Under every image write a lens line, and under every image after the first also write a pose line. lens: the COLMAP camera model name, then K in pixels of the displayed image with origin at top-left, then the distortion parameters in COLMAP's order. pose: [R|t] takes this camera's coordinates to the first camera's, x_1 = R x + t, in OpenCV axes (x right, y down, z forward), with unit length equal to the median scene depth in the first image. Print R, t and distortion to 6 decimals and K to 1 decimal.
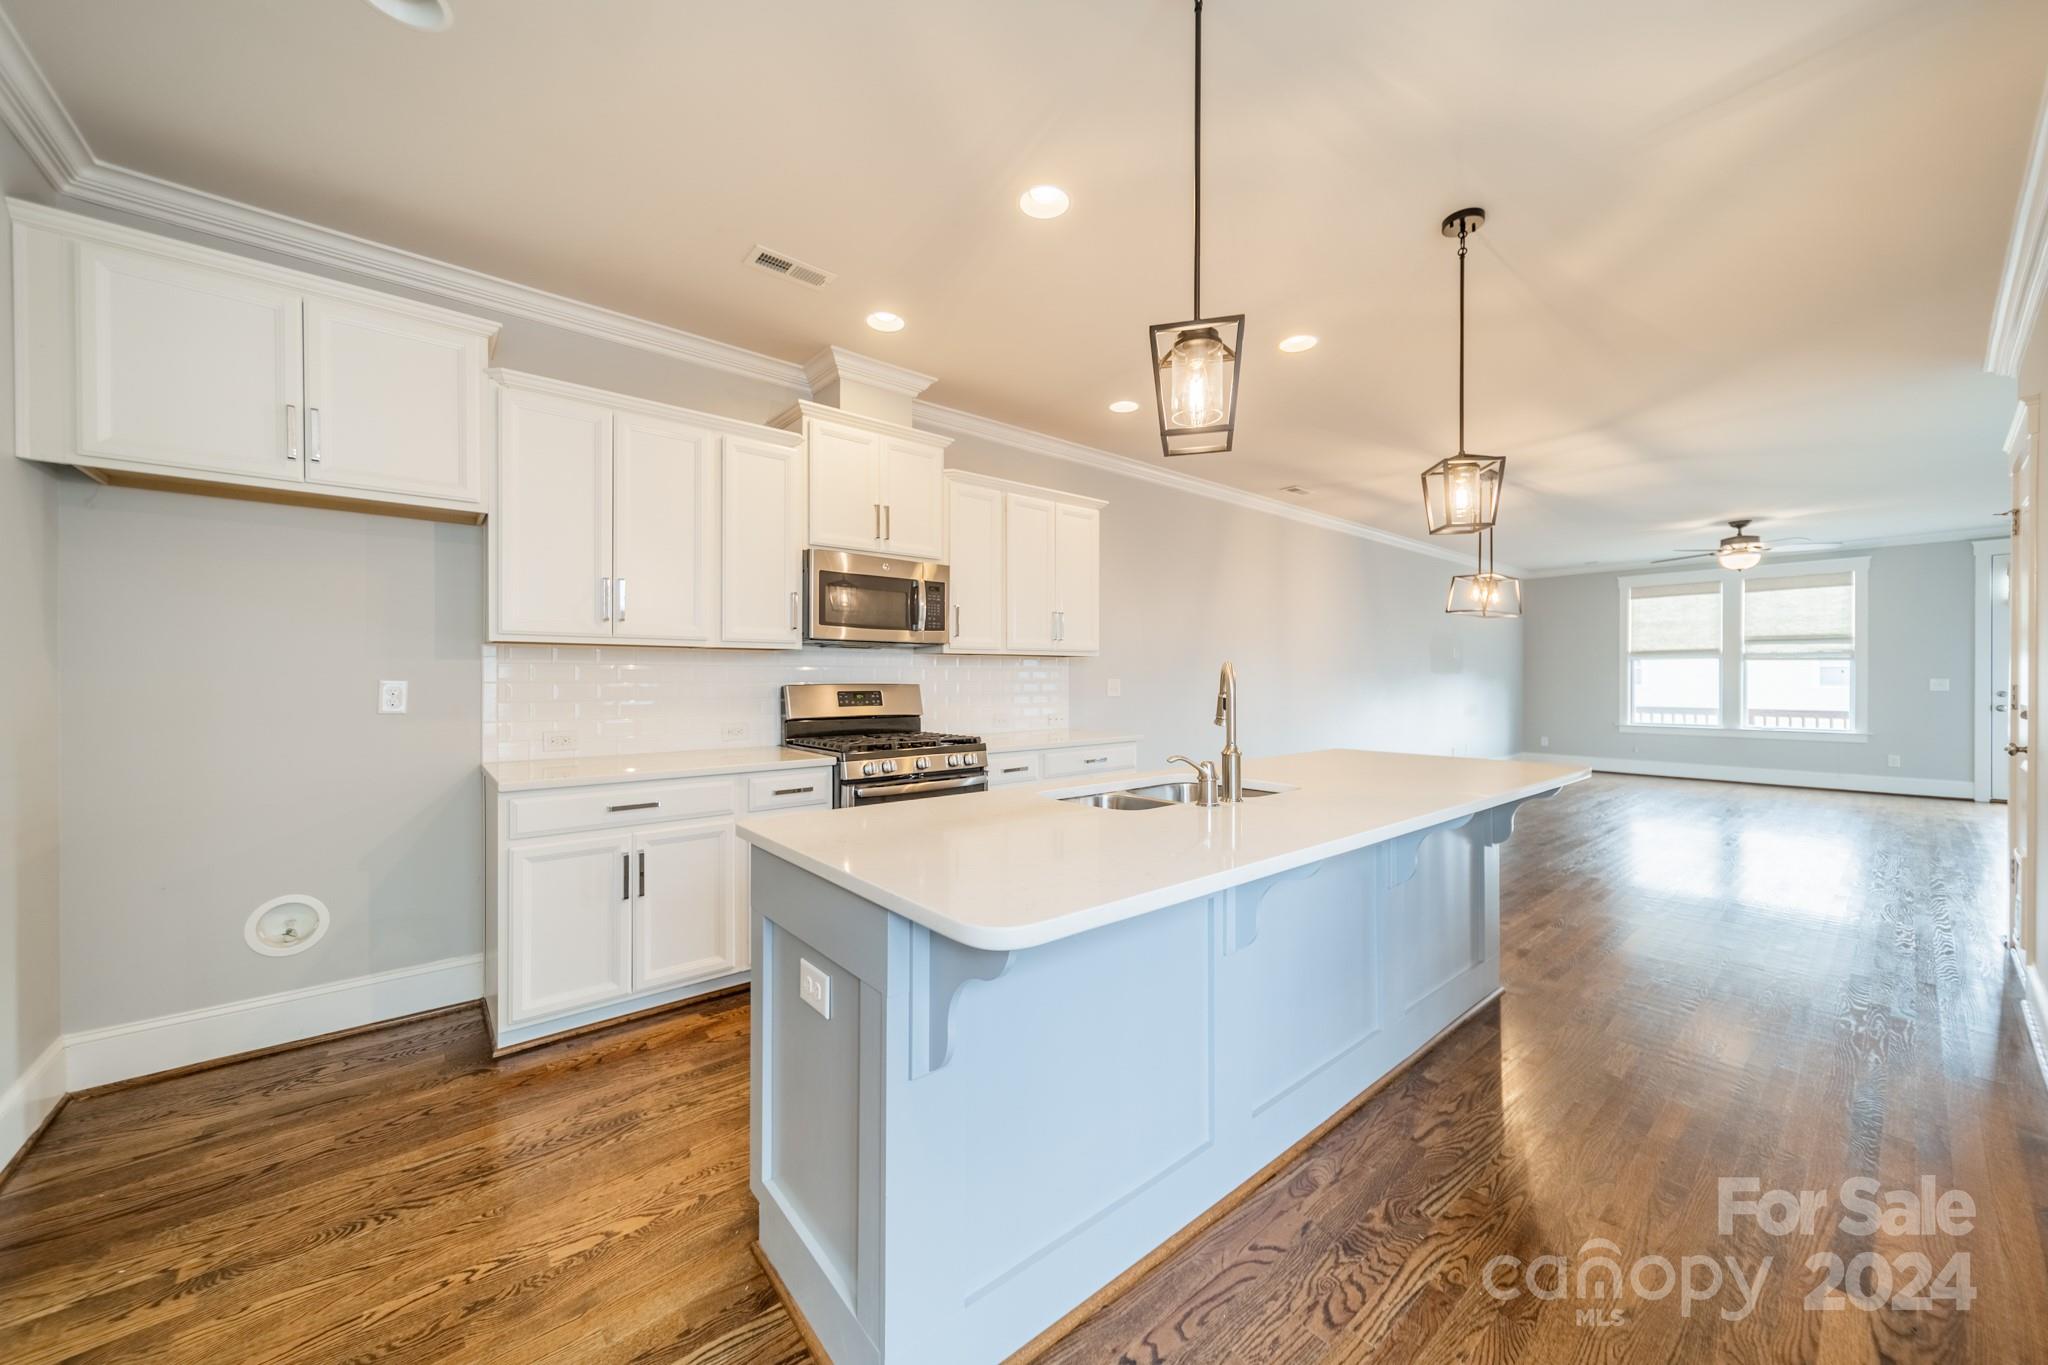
lens RADIAL K [[727.5, 0, 1016.8], [0, 727.5, 682.9], [0, 0, 1]] dist [0.001601, 0.000035]
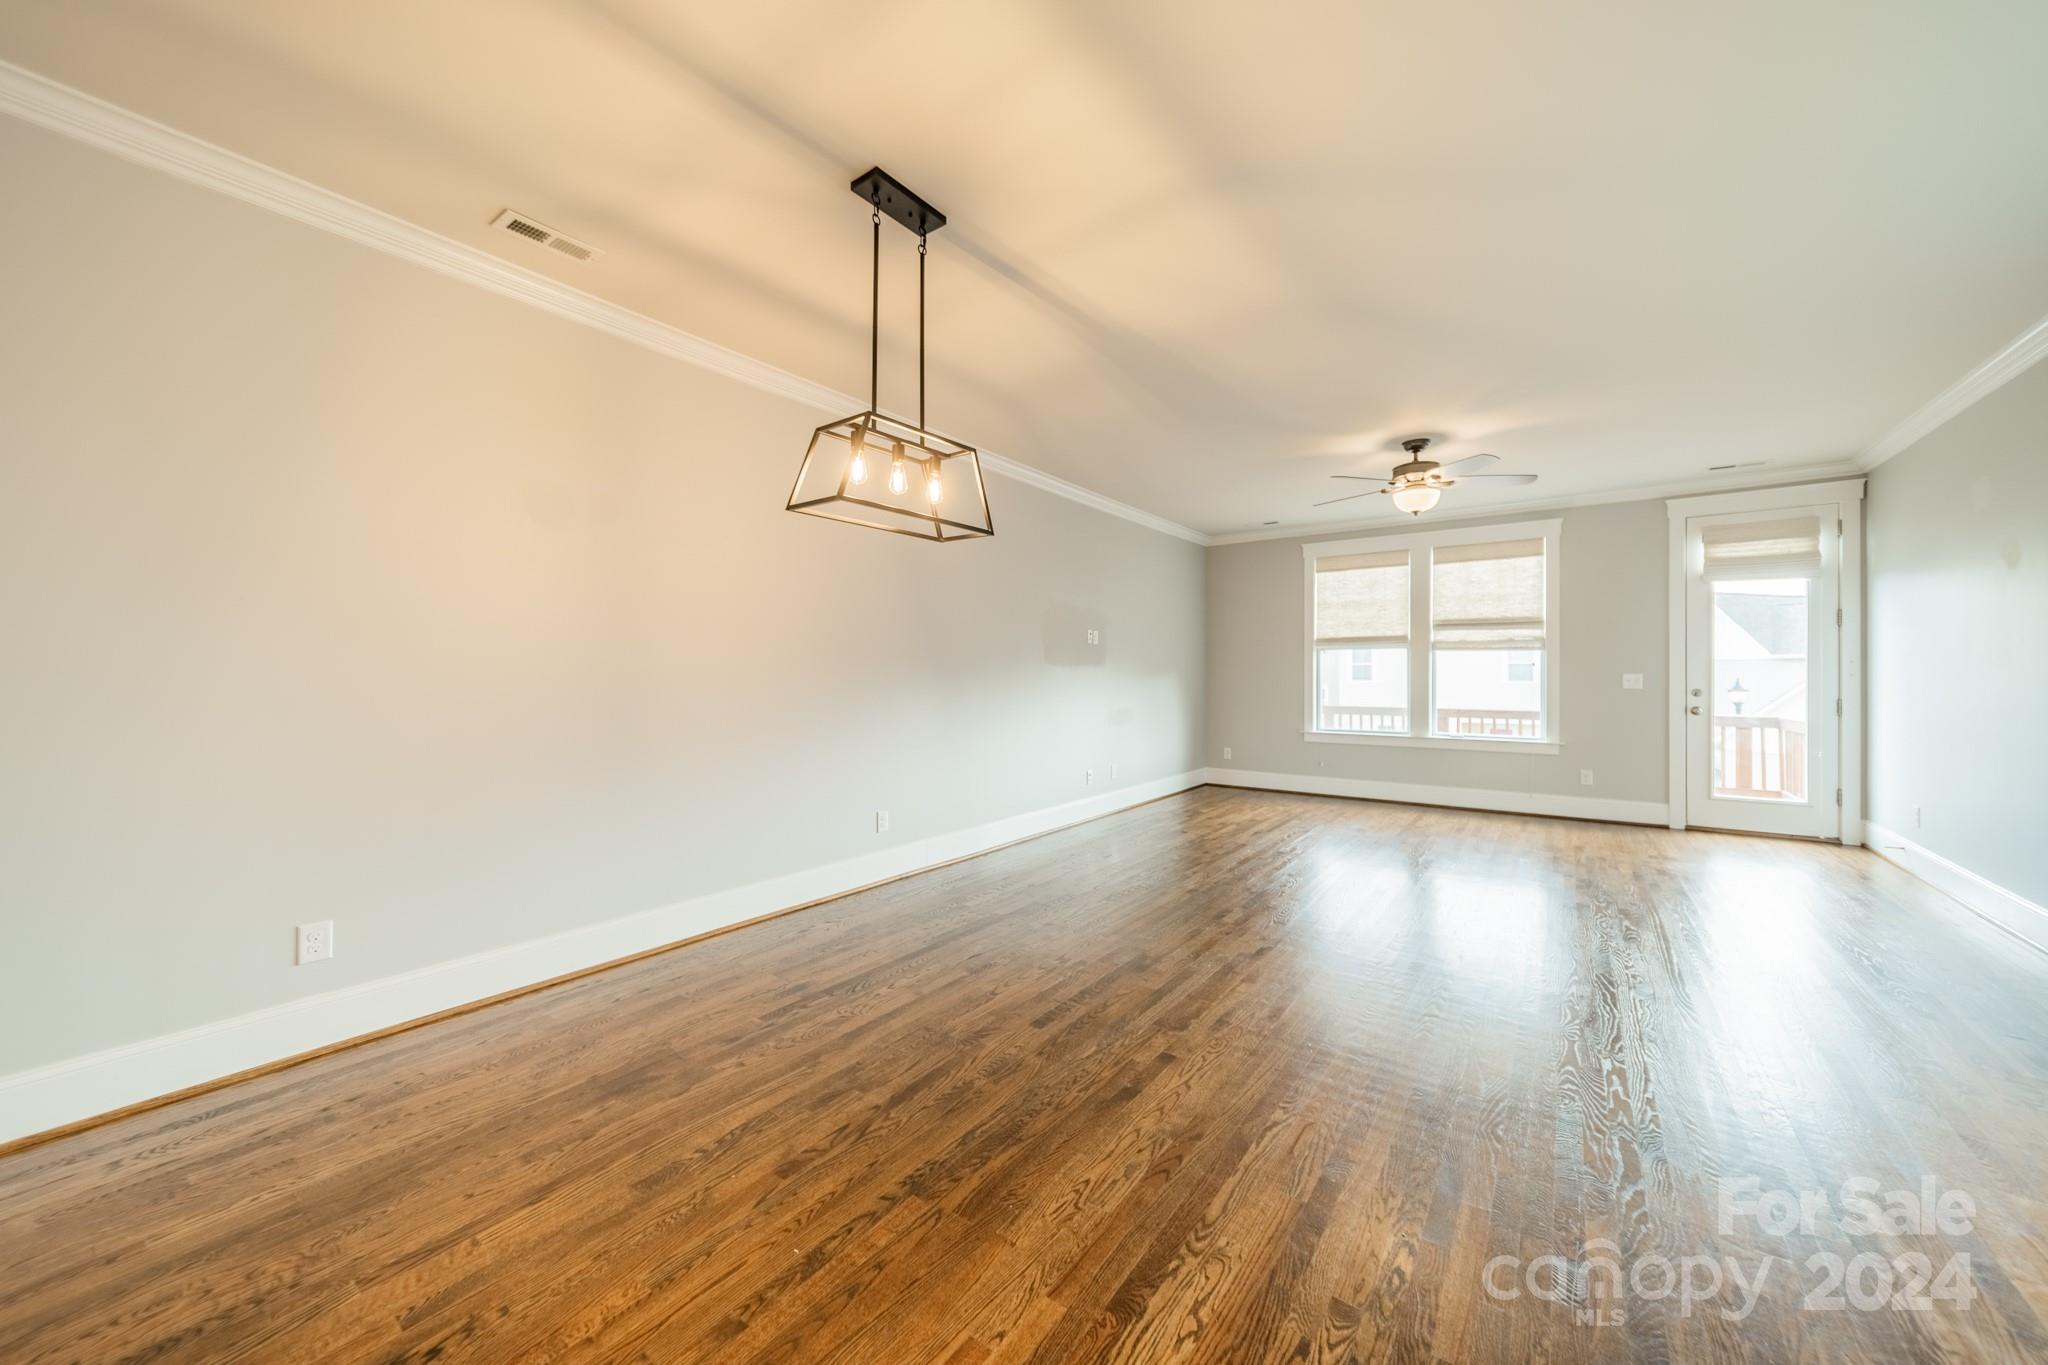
lens RADIAL K [[734.7, 0, 1022.9], [0, 734.7, 677.6], [0, 0, 1]] dist [0.008039, -0.000006]
pose [[0.968647, -0.000424, 0.248440, 0.457407], [0.000885, 0.999998, -0.001745, -0.000359], [-0.248439, 0.001910, 0.968646, 0.417812]]
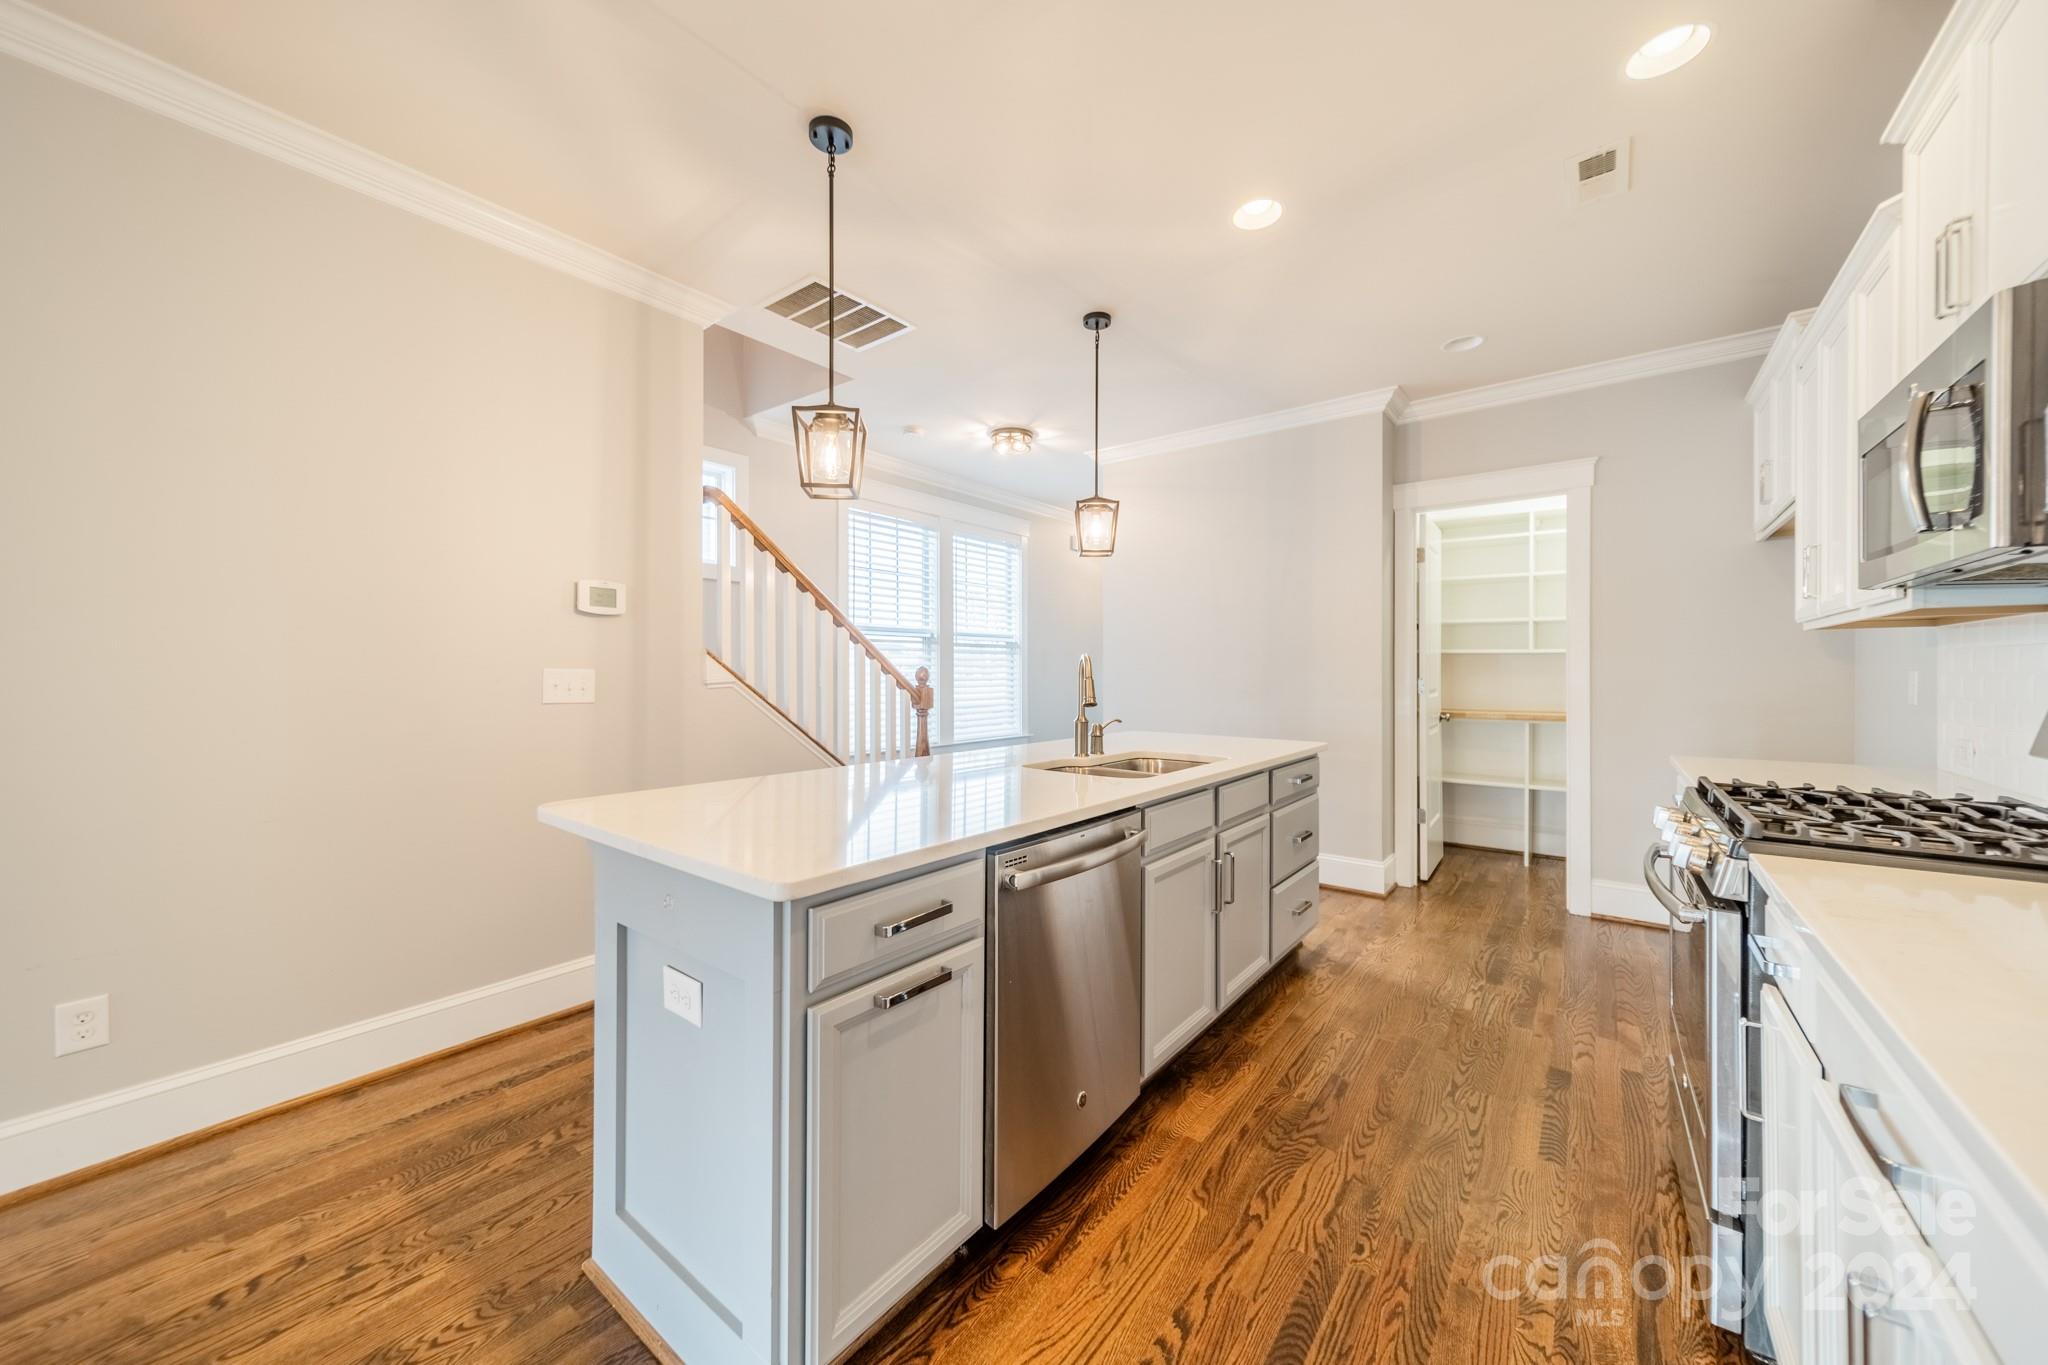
lens RADIAL K [[739.9, 0, 1015.1], [0, 739.9, 672.7], [0, 0, 1]] dist [0.006195, -0.000061]
pose [[-0.975927, -0.002993, -0.218078, 0.198901], [-0.005136, 0.999944, 0.009260, -0.001990], [0.218038, 0.010157, -0.975887, 0.640629]]
